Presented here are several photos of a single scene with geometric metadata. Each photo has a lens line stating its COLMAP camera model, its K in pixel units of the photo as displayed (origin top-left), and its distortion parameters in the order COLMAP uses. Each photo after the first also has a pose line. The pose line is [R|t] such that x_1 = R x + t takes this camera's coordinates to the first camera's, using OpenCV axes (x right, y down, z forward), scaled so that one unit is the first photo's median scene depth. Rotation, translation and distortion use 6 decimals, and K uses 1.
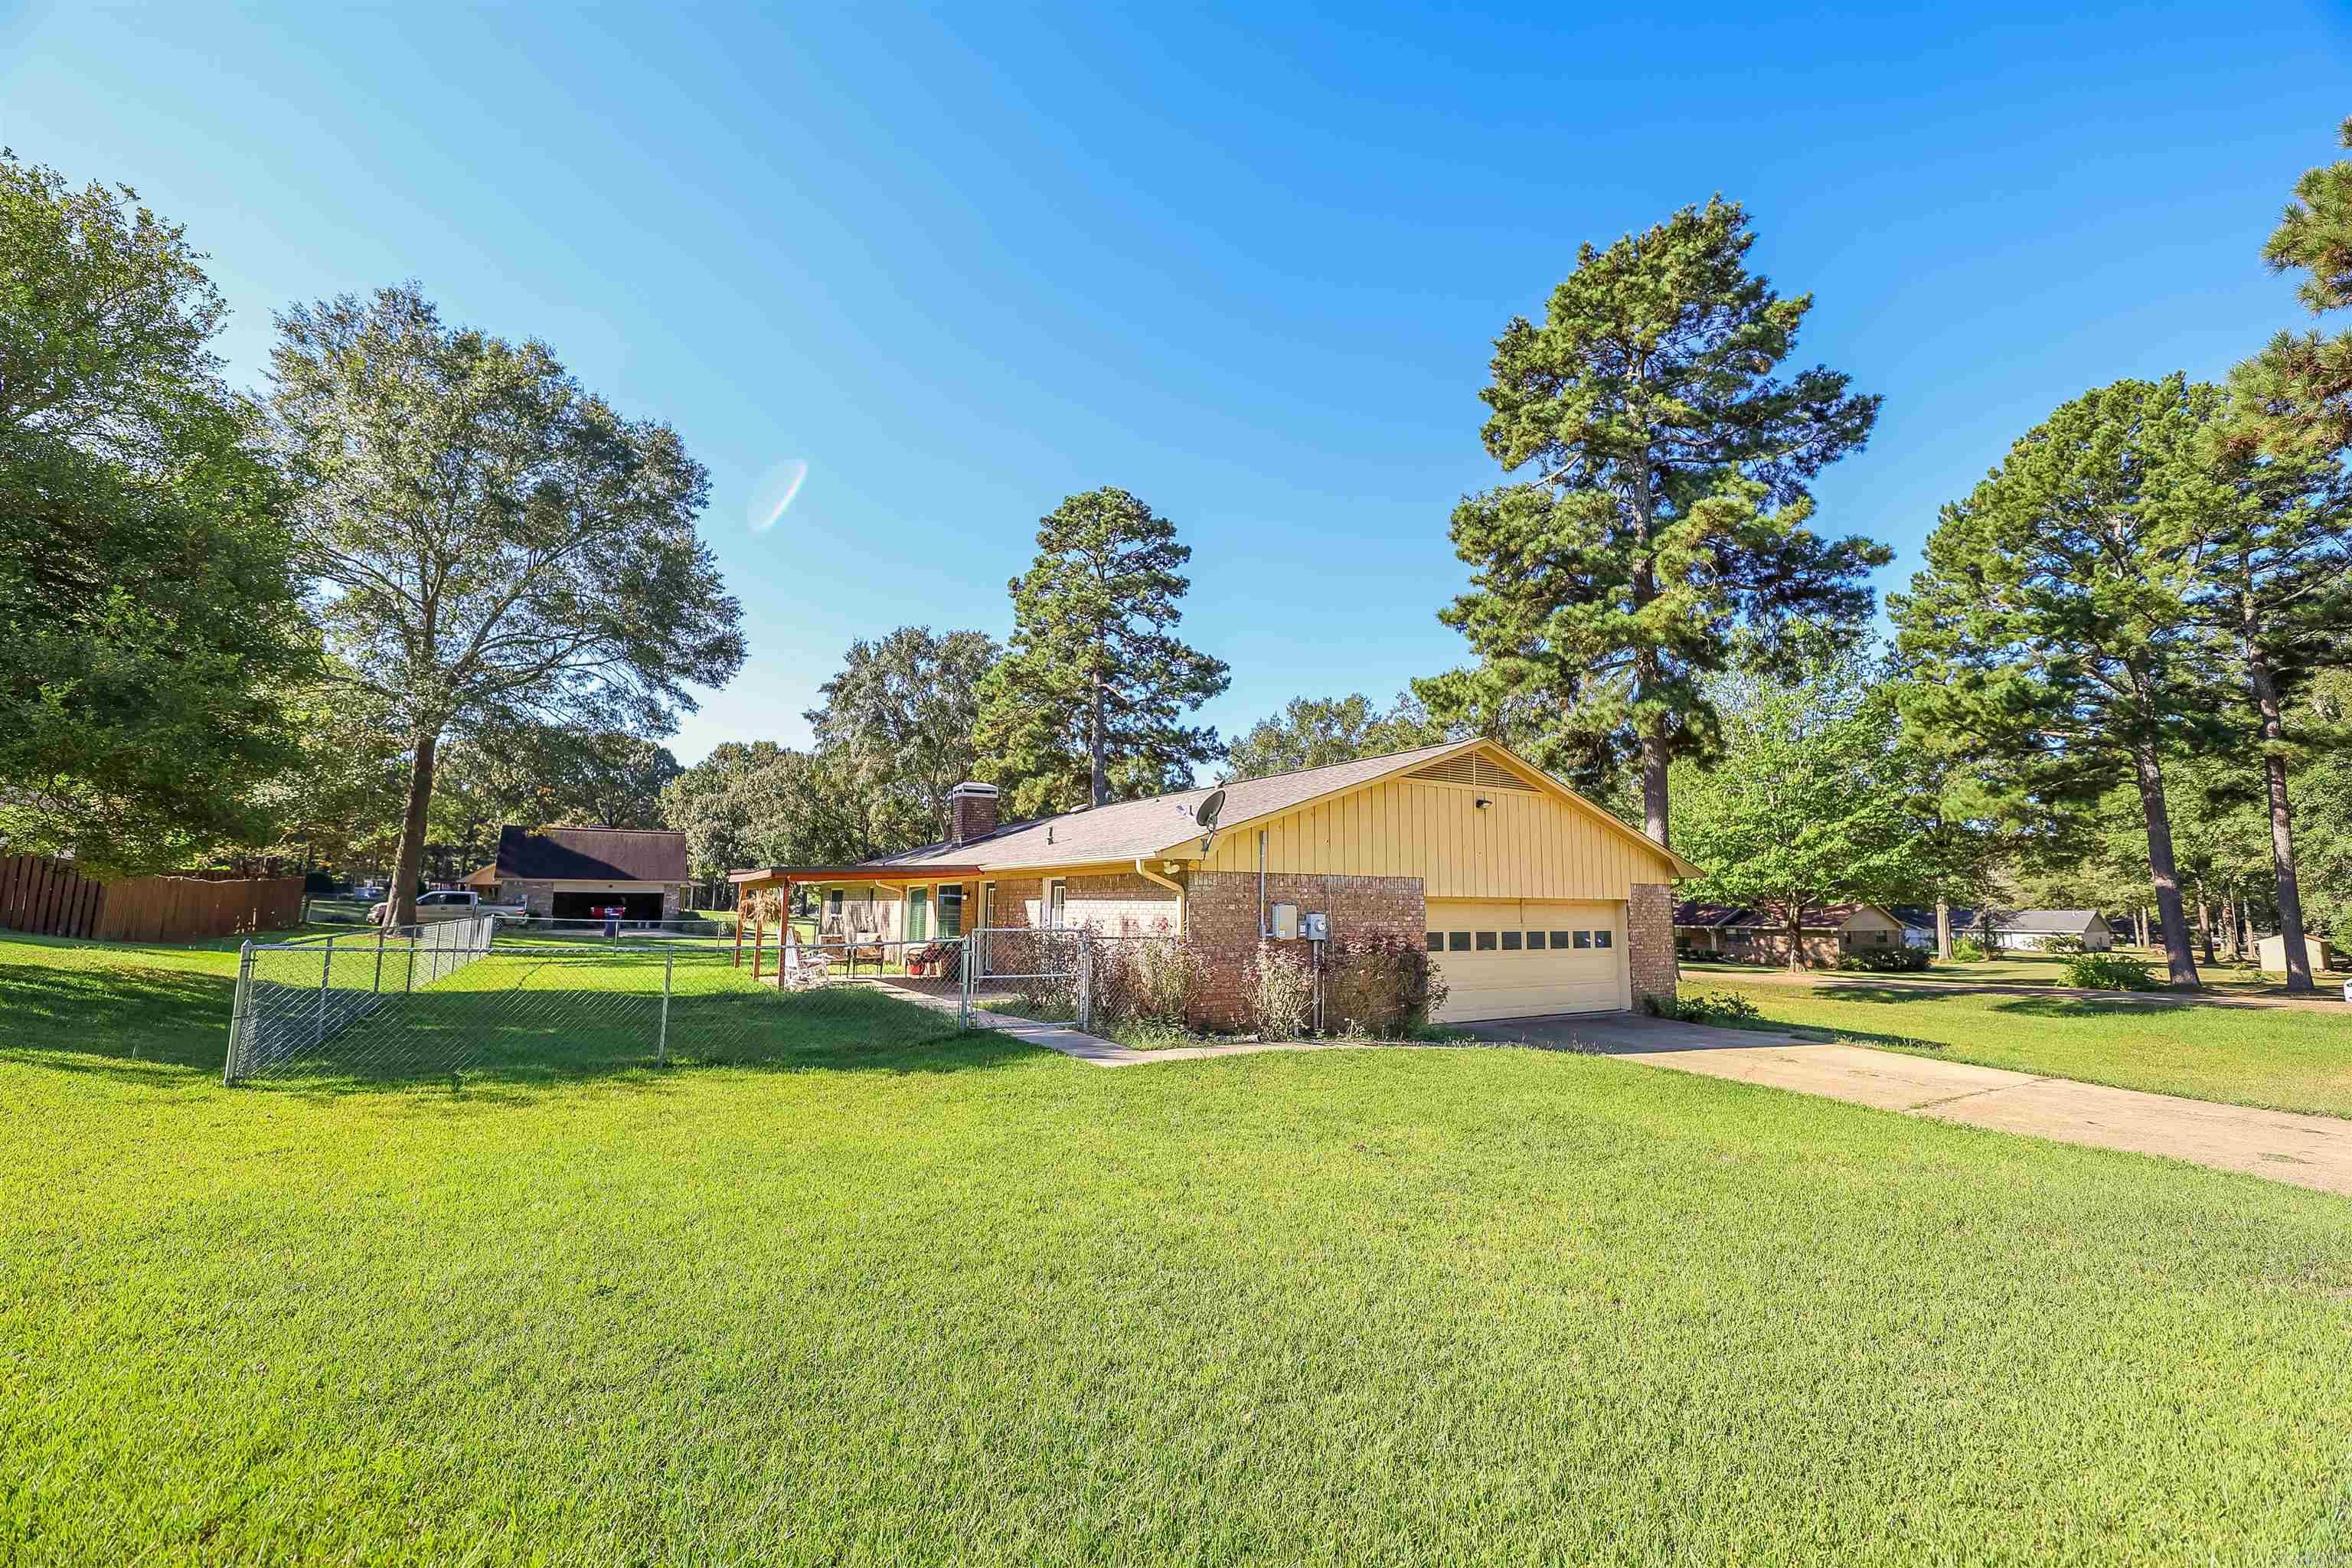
lens RADIAL K [[944.1, 0, 1184.8], [0, 944.1, 797.5], [0, 0, 1]] dist [-0.001796, -0.000559]
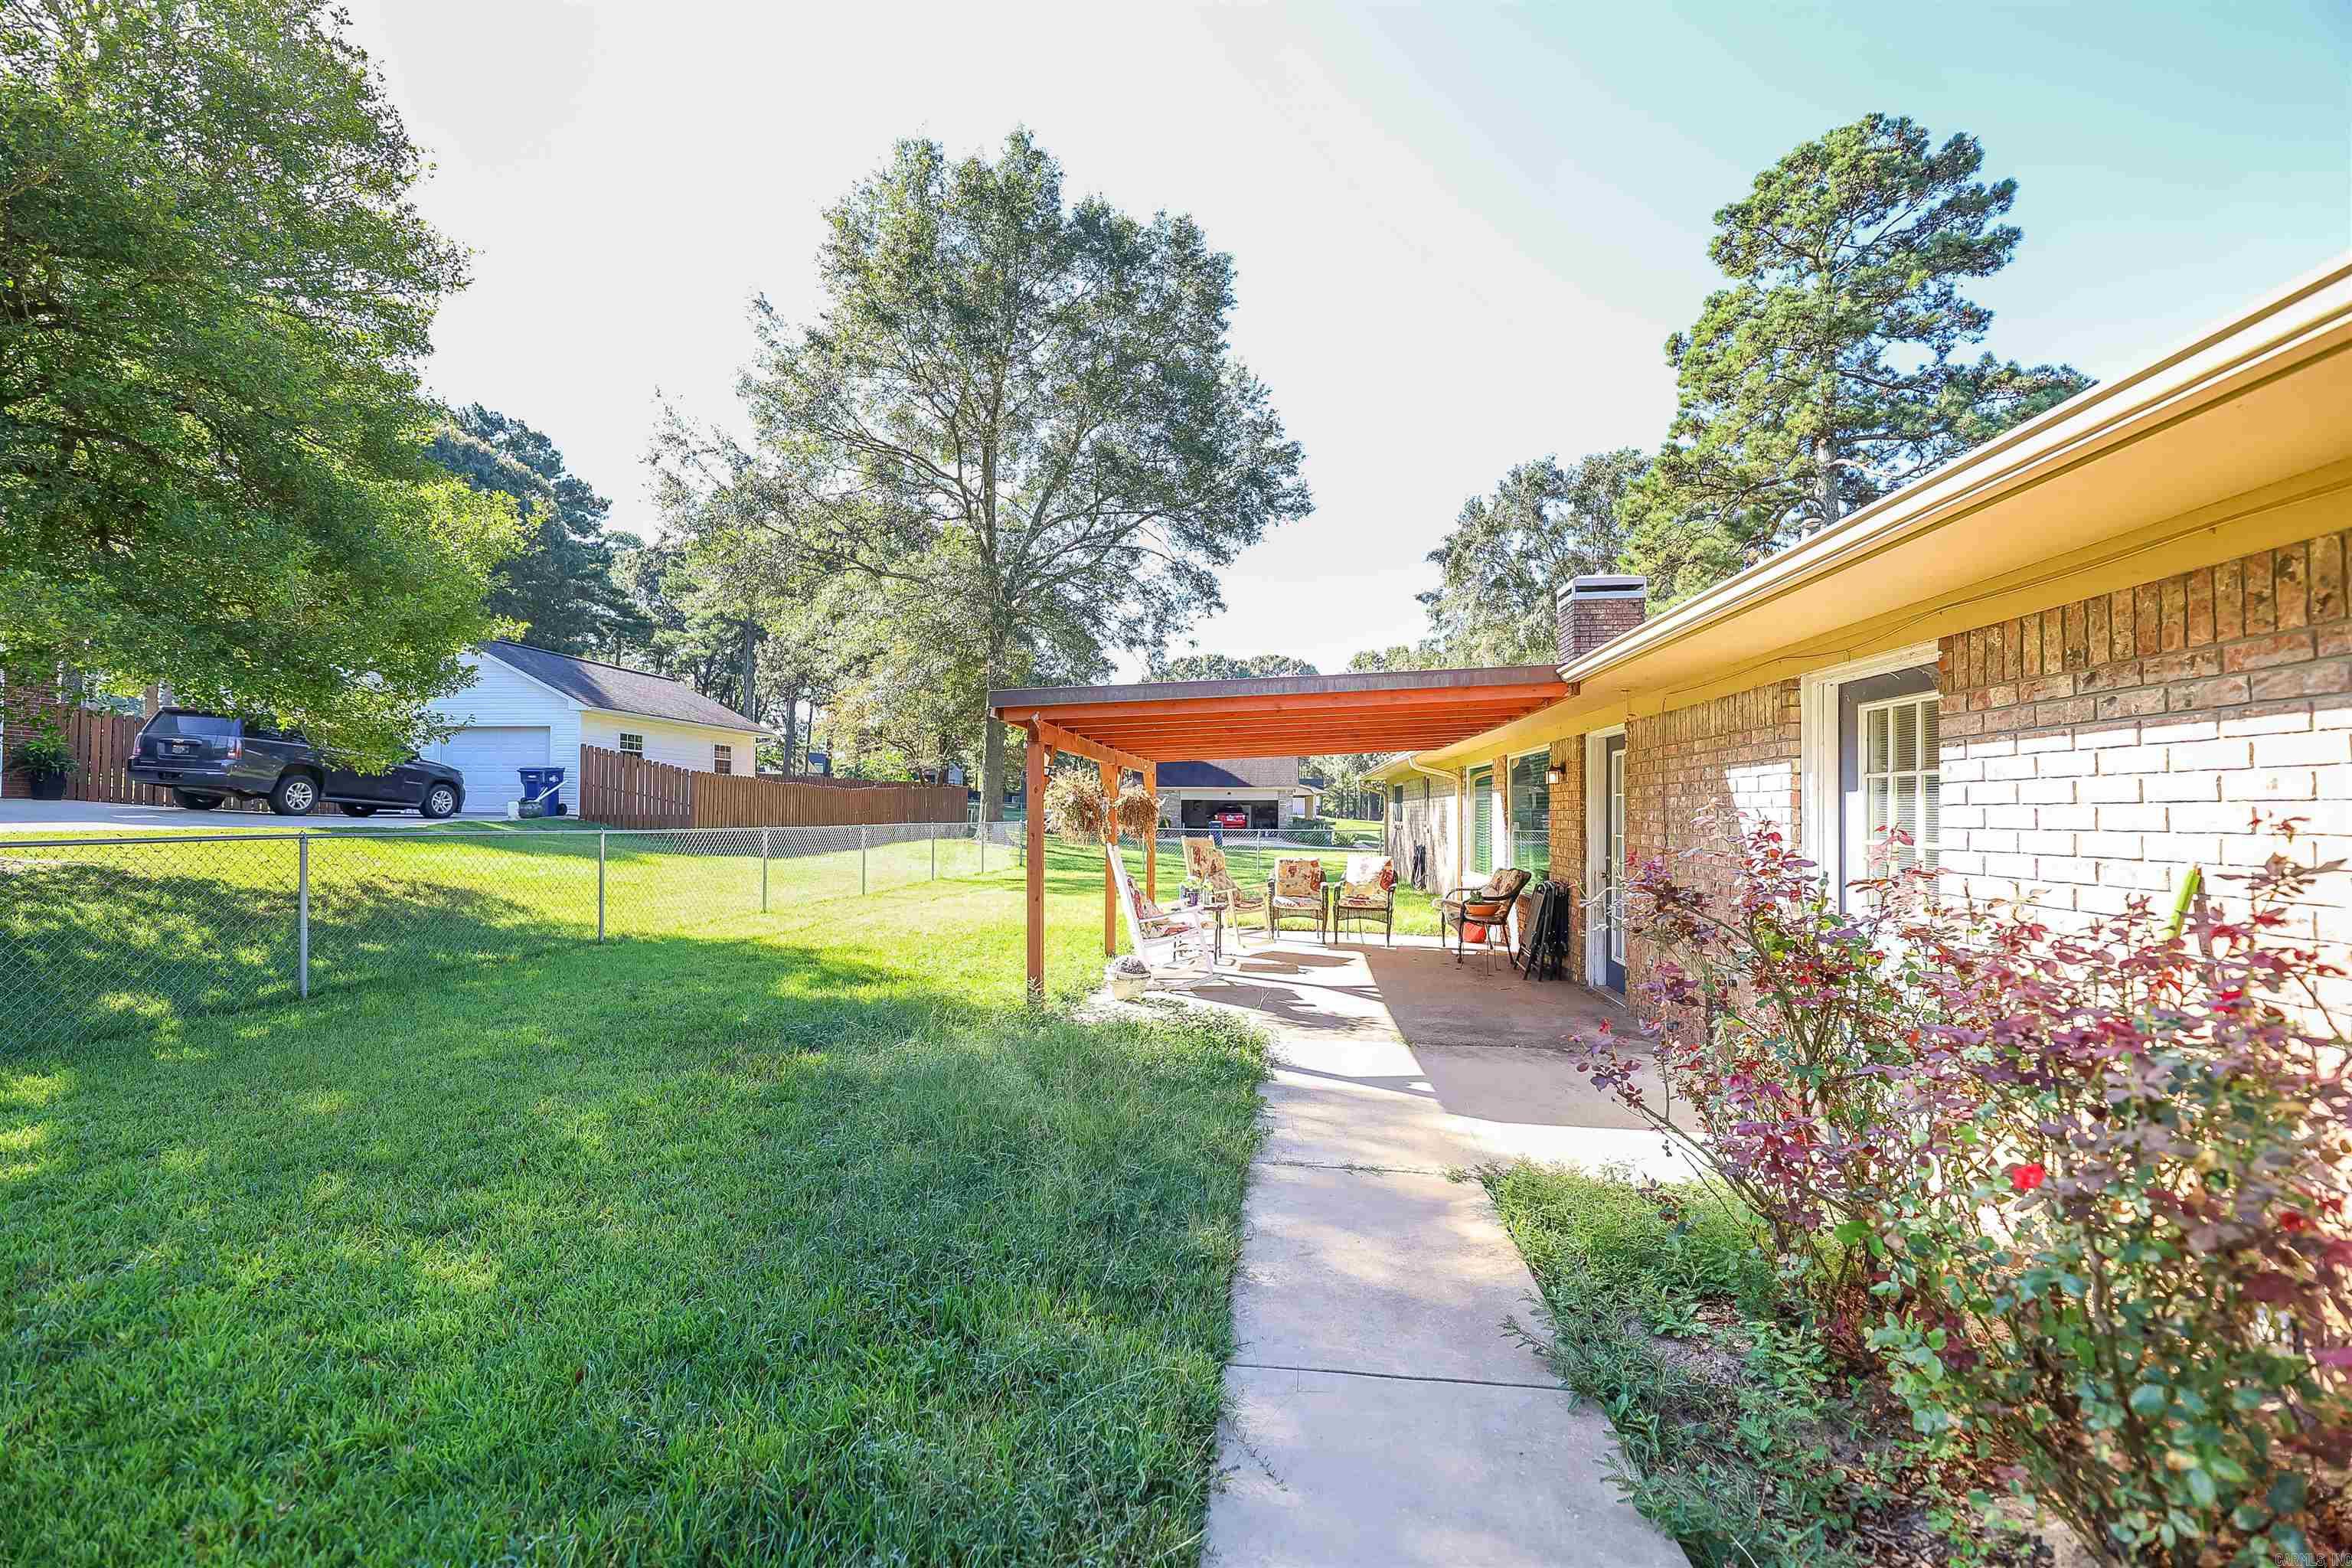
lens RADIAL K [[944.1, 0, 1184.8], [0, 944.1, 797.5], [0, 0, 1]] dist [-0.001796, -0.000559]
pose [[0.782943, -0.014847, -0.621916, -0.038365], [0.073481, 0.994924, 0.068755, 0.027858], [0.617738, -0.099530, 0.780060, 0.216340]]
